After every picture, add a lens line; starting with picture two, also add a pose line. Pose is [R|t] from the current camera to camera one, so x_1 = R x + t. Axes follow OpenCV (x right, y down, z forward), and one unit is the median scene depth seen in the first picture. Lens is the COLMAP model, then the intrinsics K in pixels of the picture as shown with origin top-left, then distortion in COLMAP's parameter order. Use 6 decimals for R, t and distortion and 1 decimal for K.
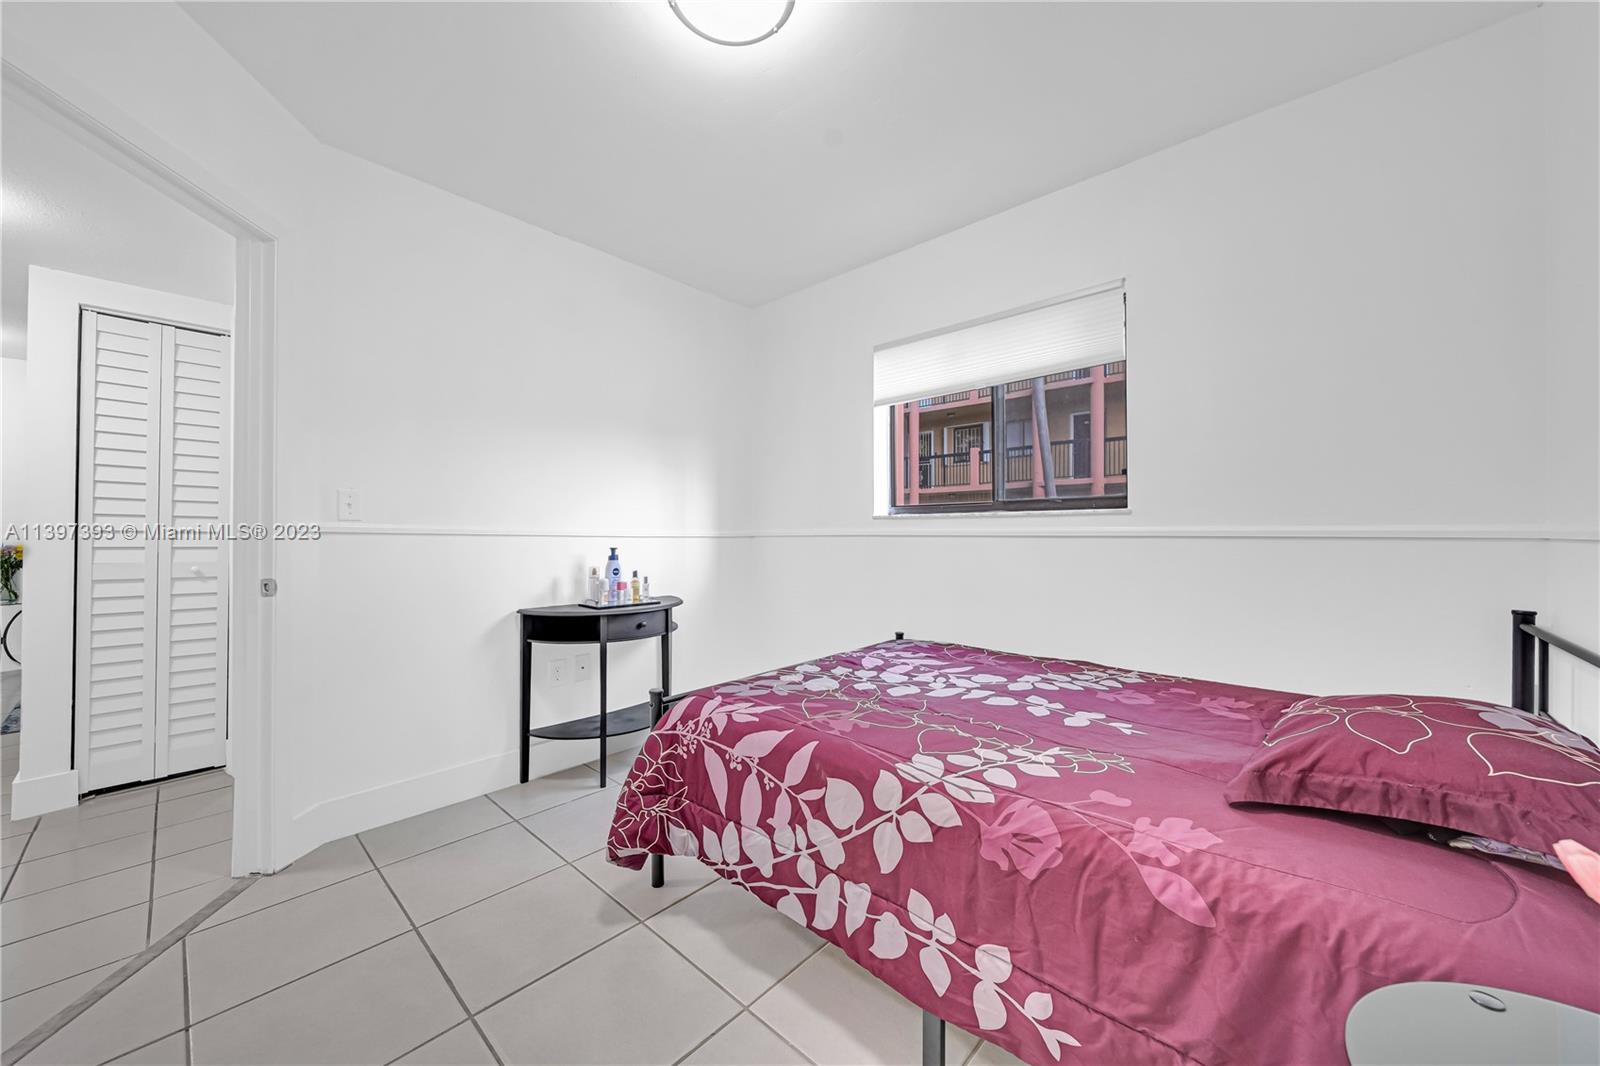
lens RADIAL K [[572.0, 0, 796.4], [0, 572.0, 532.7], [0, 0, 1]] dist [-0.000508, -0.000344]
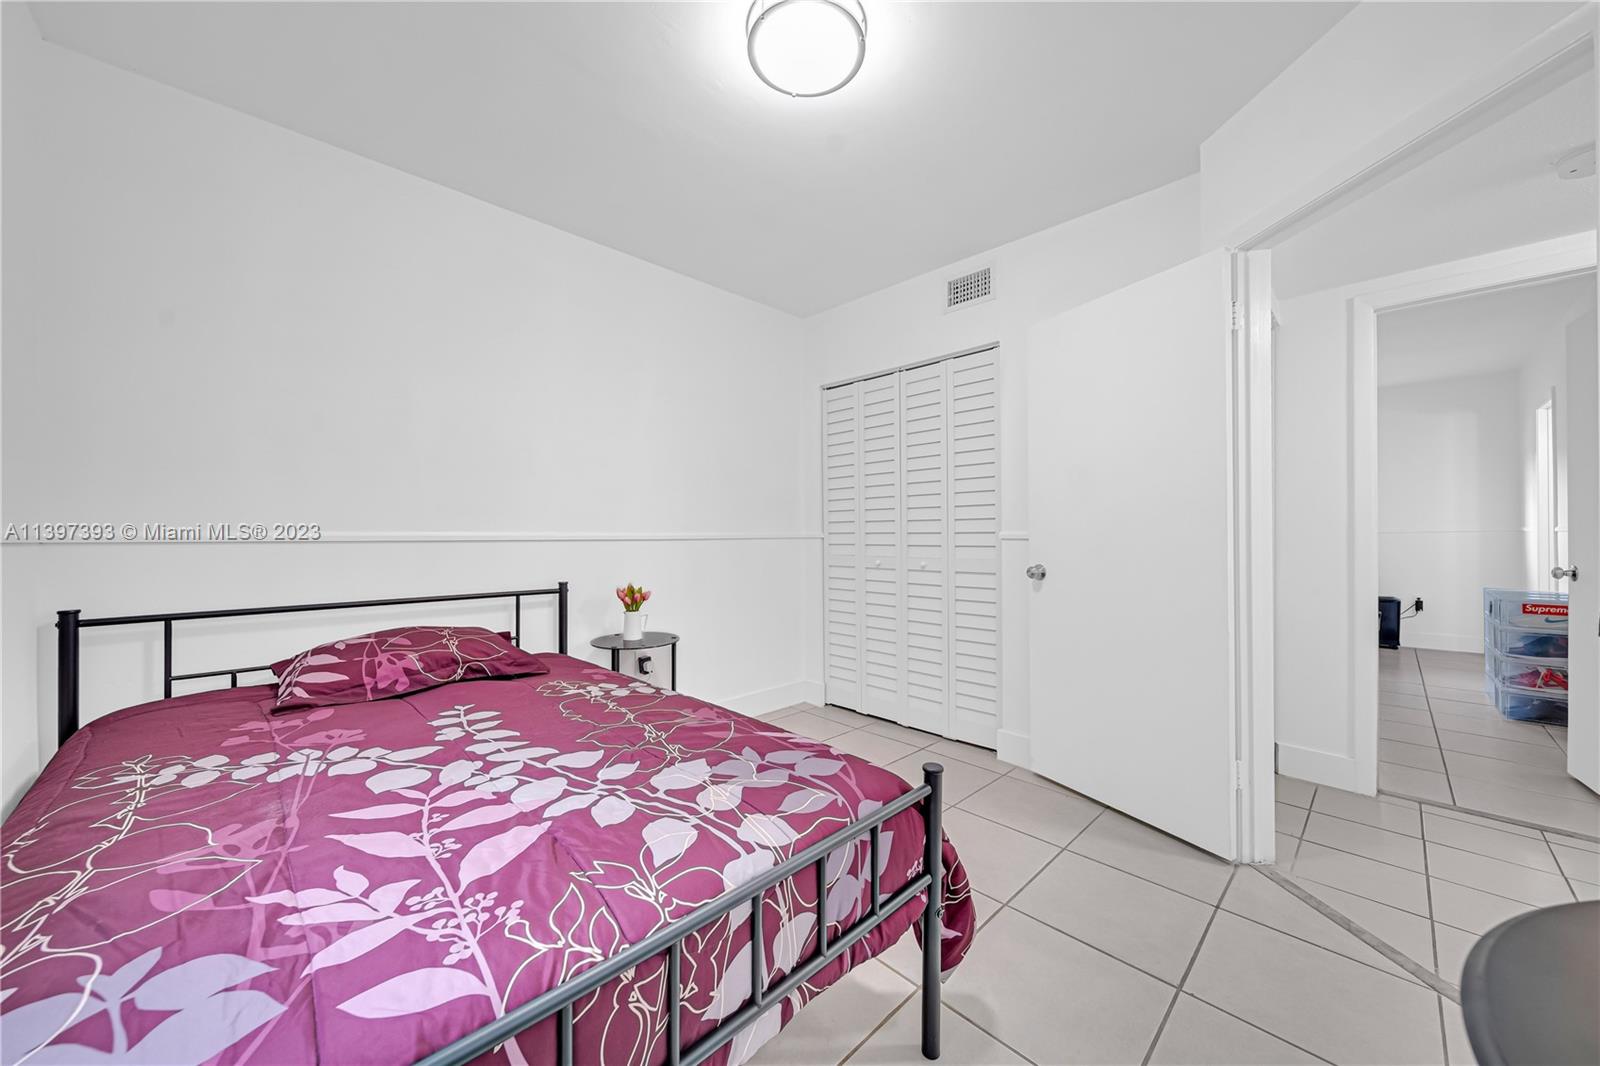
lens RADIAL K [[578.4, 0, 800.0], [0, 578.4, 533.0], [0, 0, 1]] dist [-0.001053, -0.000066]
pose [[-0.998614, 0.003747, 0.052494, -0.151340], [0.003271, 0.999953, -0.009162, 0.009180], [-0.052526, -0.008978, -0.998579, 2.051840]]
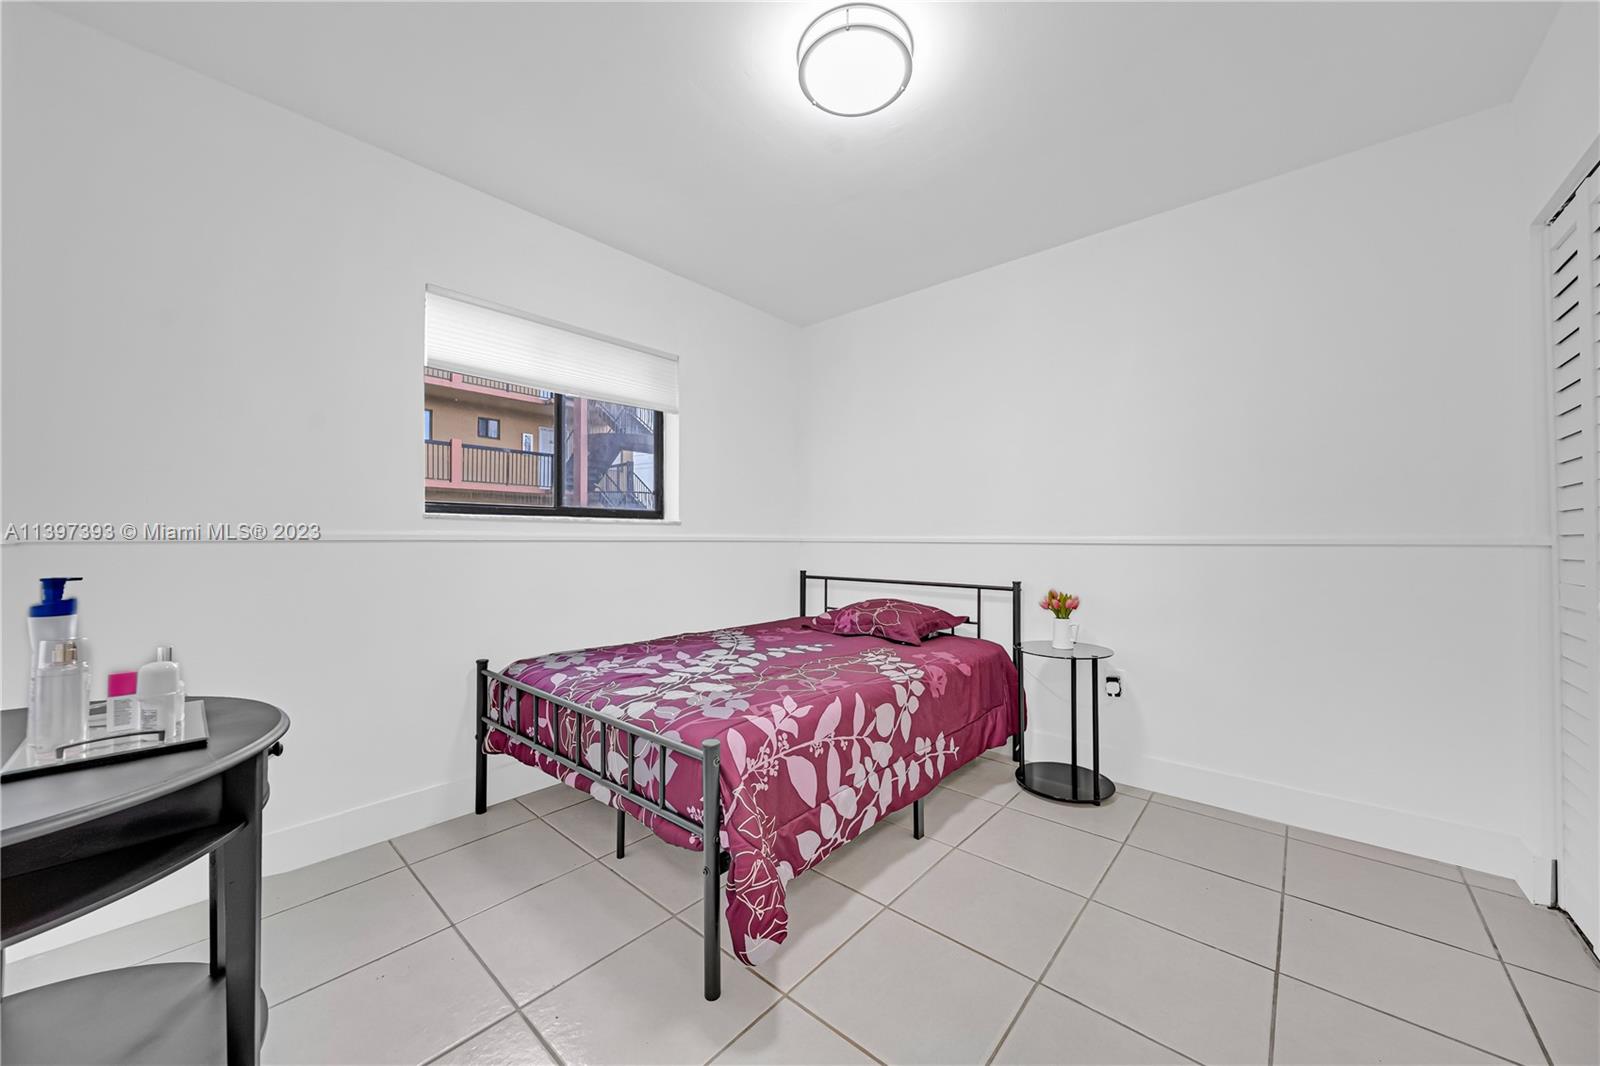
lens RADIAL K [[572.0, 0, 796.4], [0, 572.0, 532.7], [0, 0, 1]] dist [-0.000508, -0.000344]
pose [[-0.012026, 0.011169, 0.999865, -1.232473], [-0.005589, 0.999921, -0.011237, 0.003345], [-0.999912, -0.005723, -0.011963, 1.089456]]
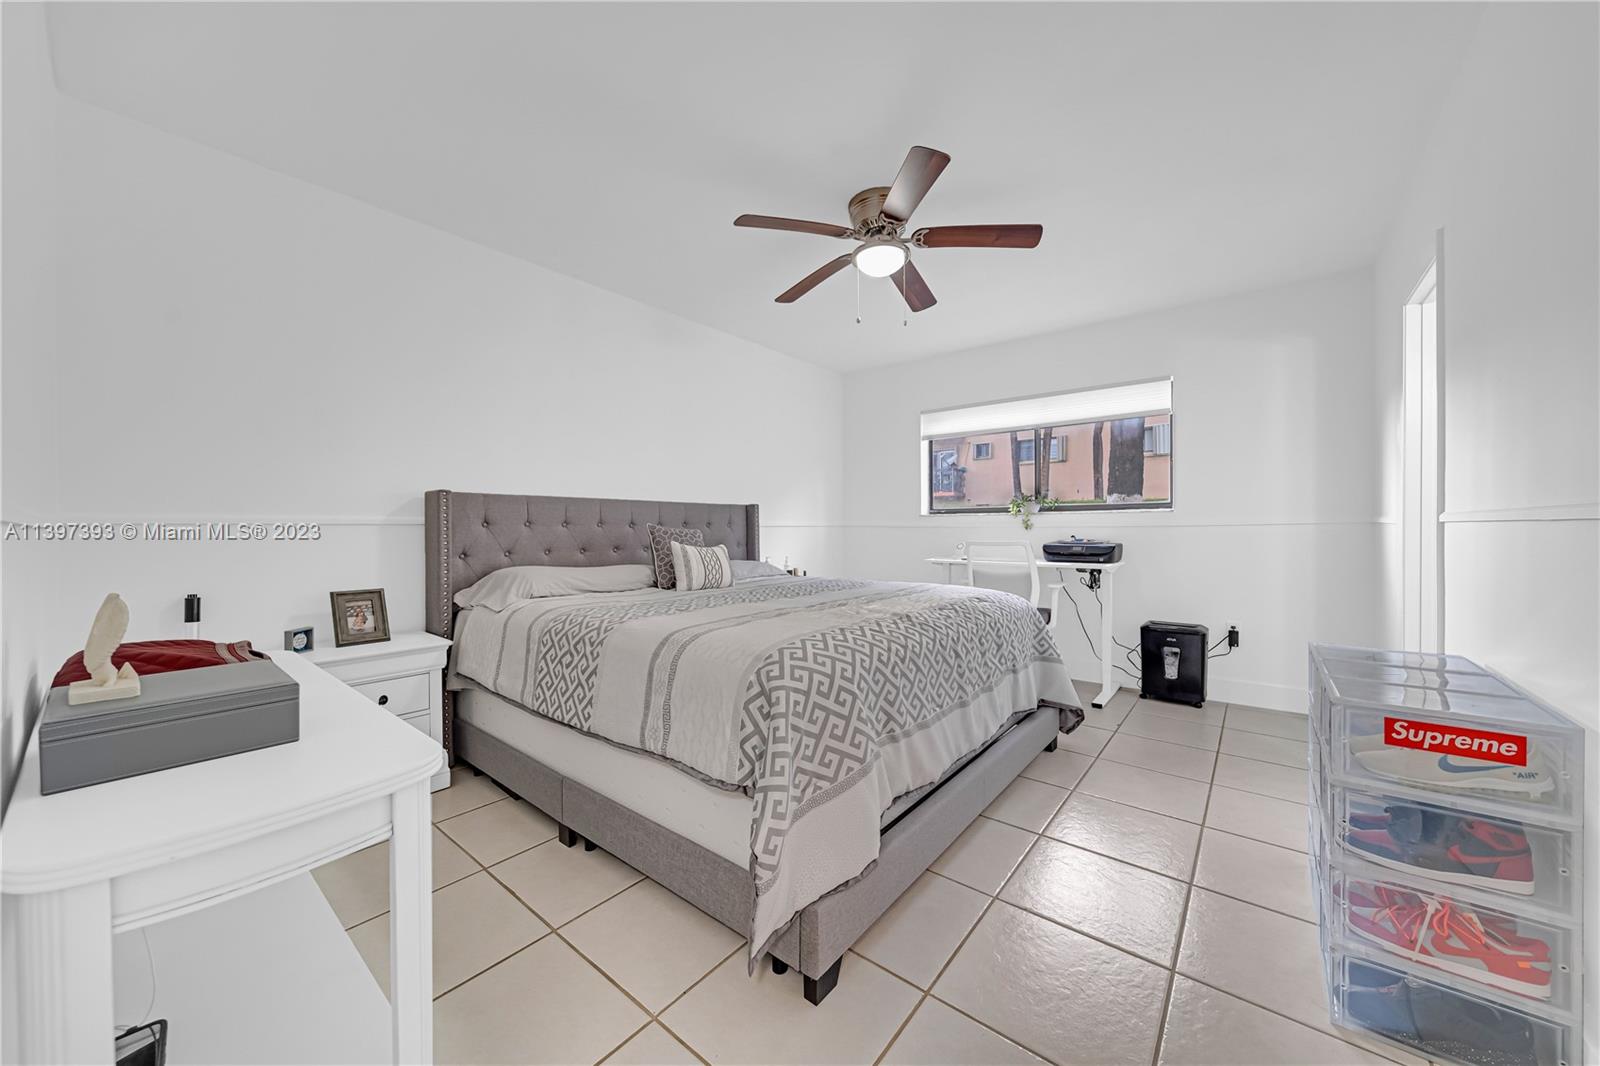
lens RADIAL K [[572.0, 0, 796.4], [0, 572.0, 532.7], [0, 0, 1]] dist [-0.000508, -0.000344]
pose [[-0.998487, 0.002317, -0.054944, -1.941359], [0.002127, 0.999992, 0.003503, 0.004272], [0.054952, 0.003380, -0.998483, 0.439673]]
